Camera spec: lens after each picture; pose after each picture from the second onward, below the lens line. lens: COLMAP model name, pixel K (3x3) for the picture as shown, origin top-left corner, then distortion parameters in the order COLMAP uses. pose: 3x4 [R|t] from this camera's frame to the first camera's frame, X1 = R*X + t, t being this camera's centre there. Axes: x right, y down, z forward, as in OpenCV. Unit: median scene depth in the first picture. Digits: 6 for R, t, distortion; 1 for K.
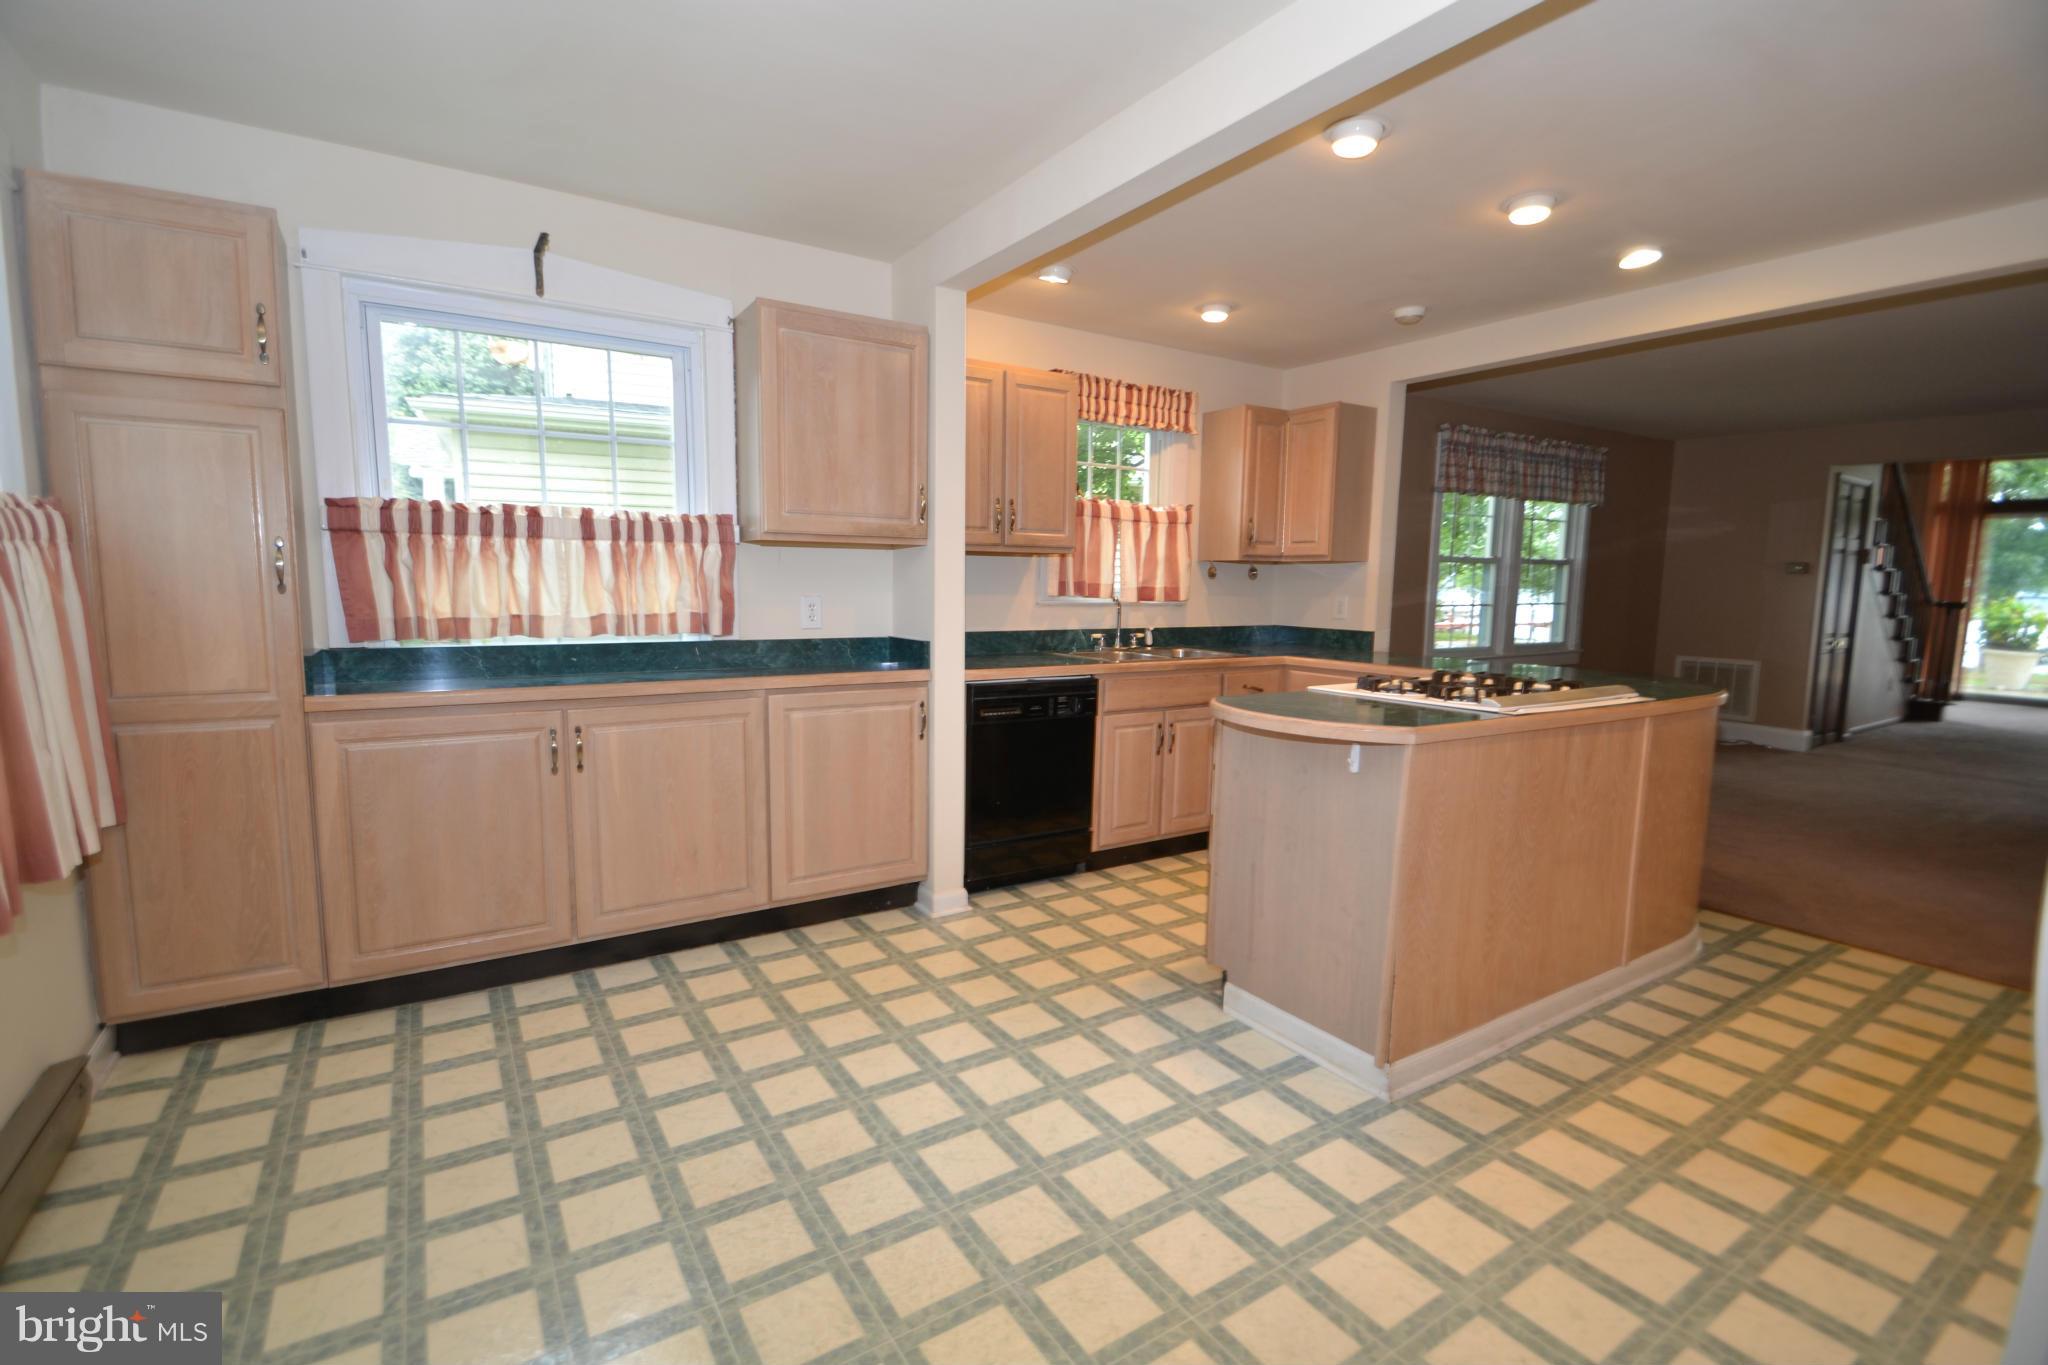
lens RADIAL K [[926.0, 0, 1005.7], [0, 926.0, 682.4], [0, 0, 1]] dist [0.001358, -0.000232]
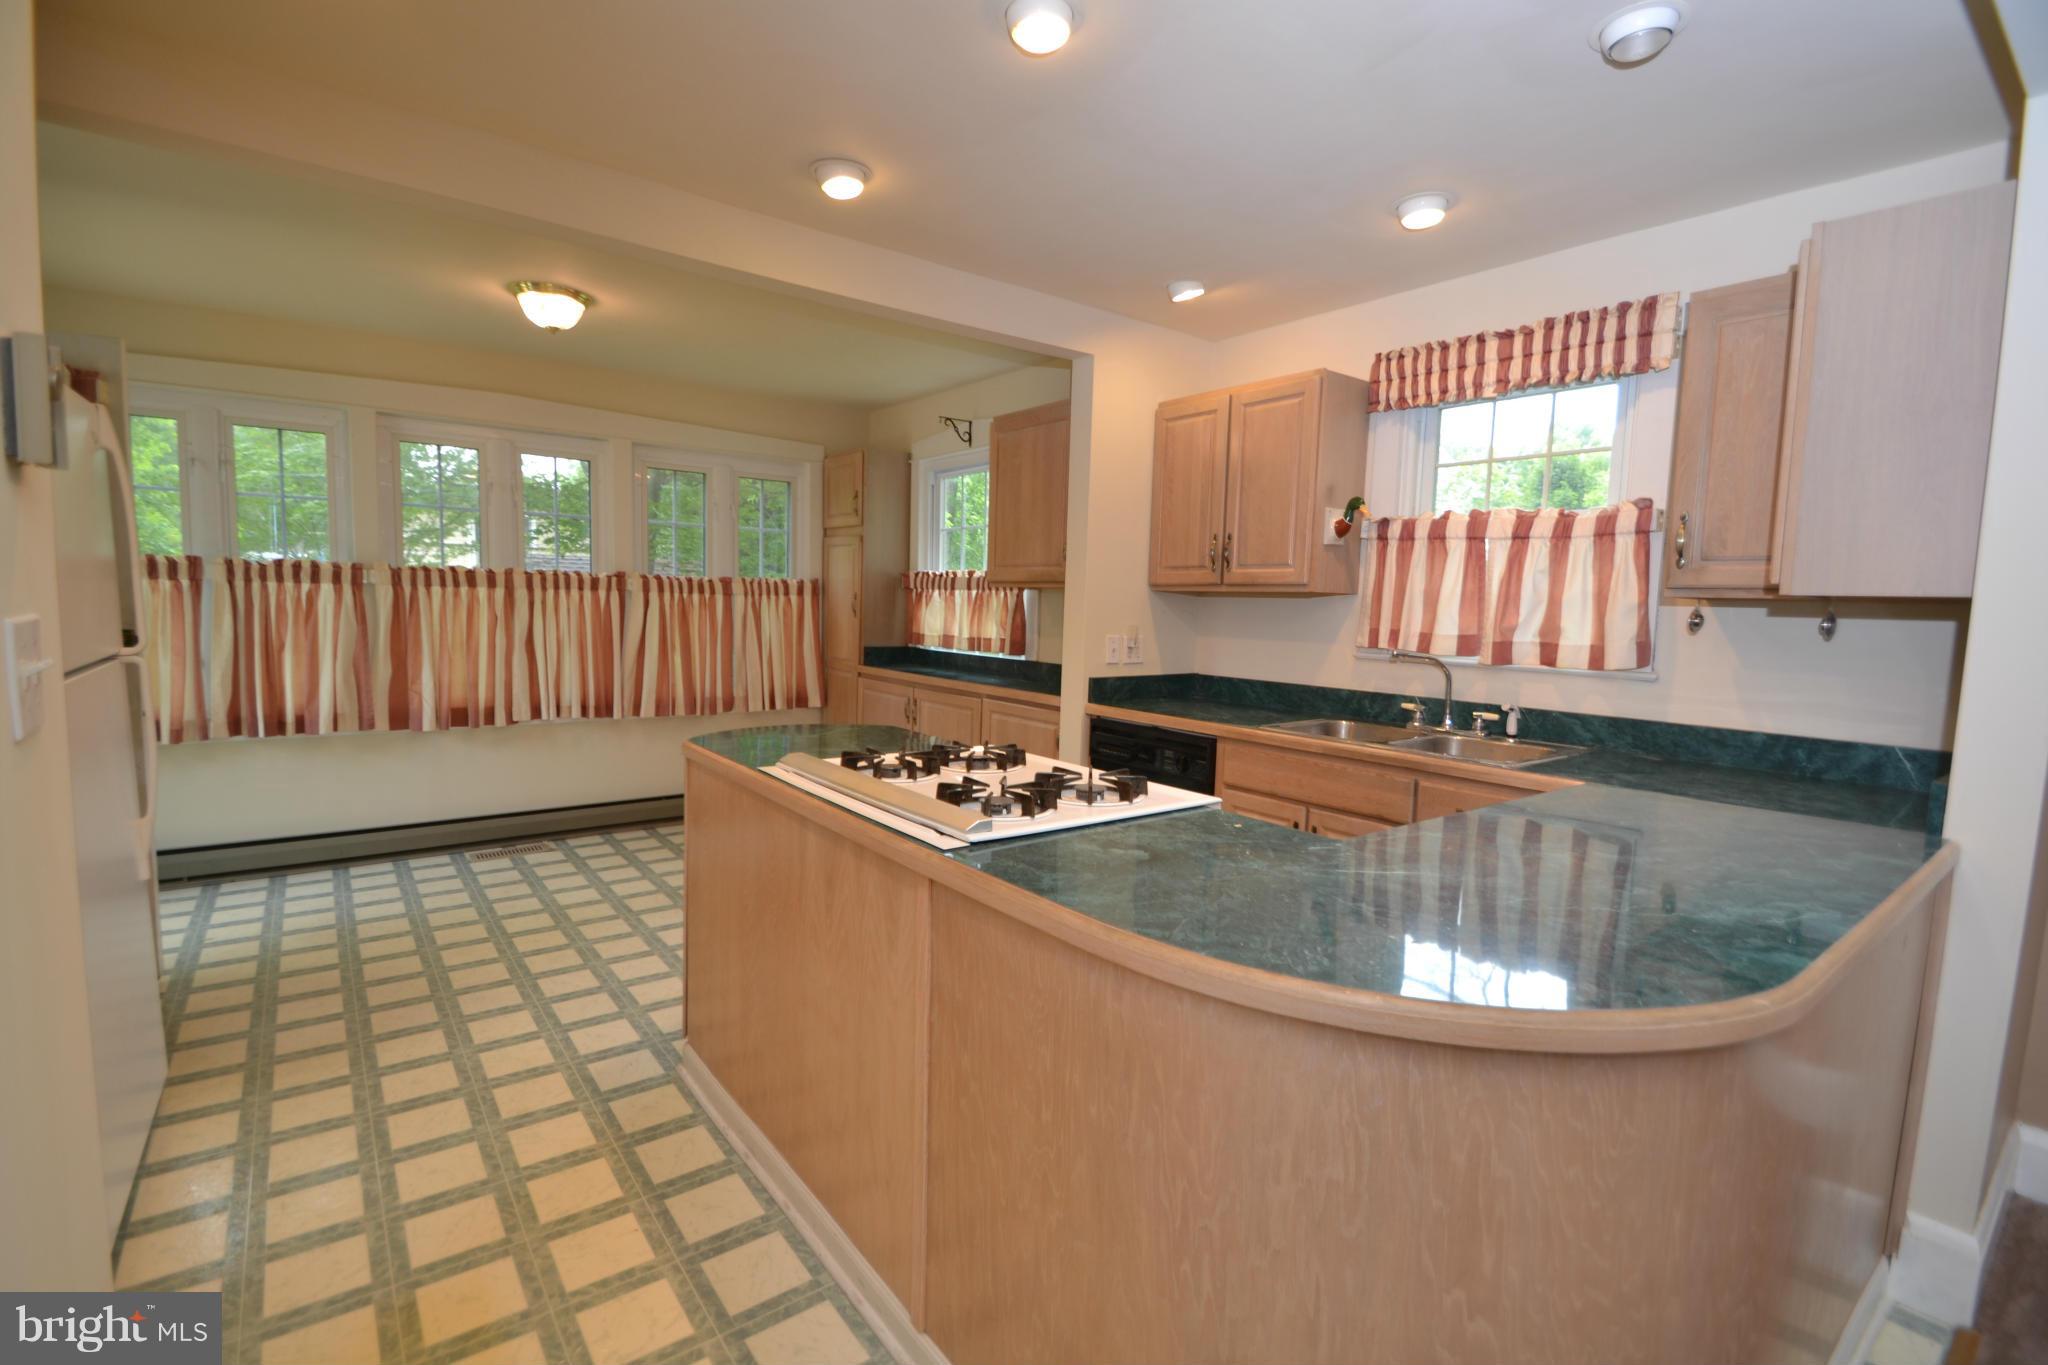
lens RADIAL K [[926.0, 0, 1005.7], [0, 926.0, 682.4], [0, 0, 1]] dist [0.001358, -0.000232]
pose [[0.071391, 0.069013, -0.995058, 0.887951], [-0.140944, 0.988292, 0.058432, -0.074872], [0.987440, 0.136076, 0.080282, 0.722117]]
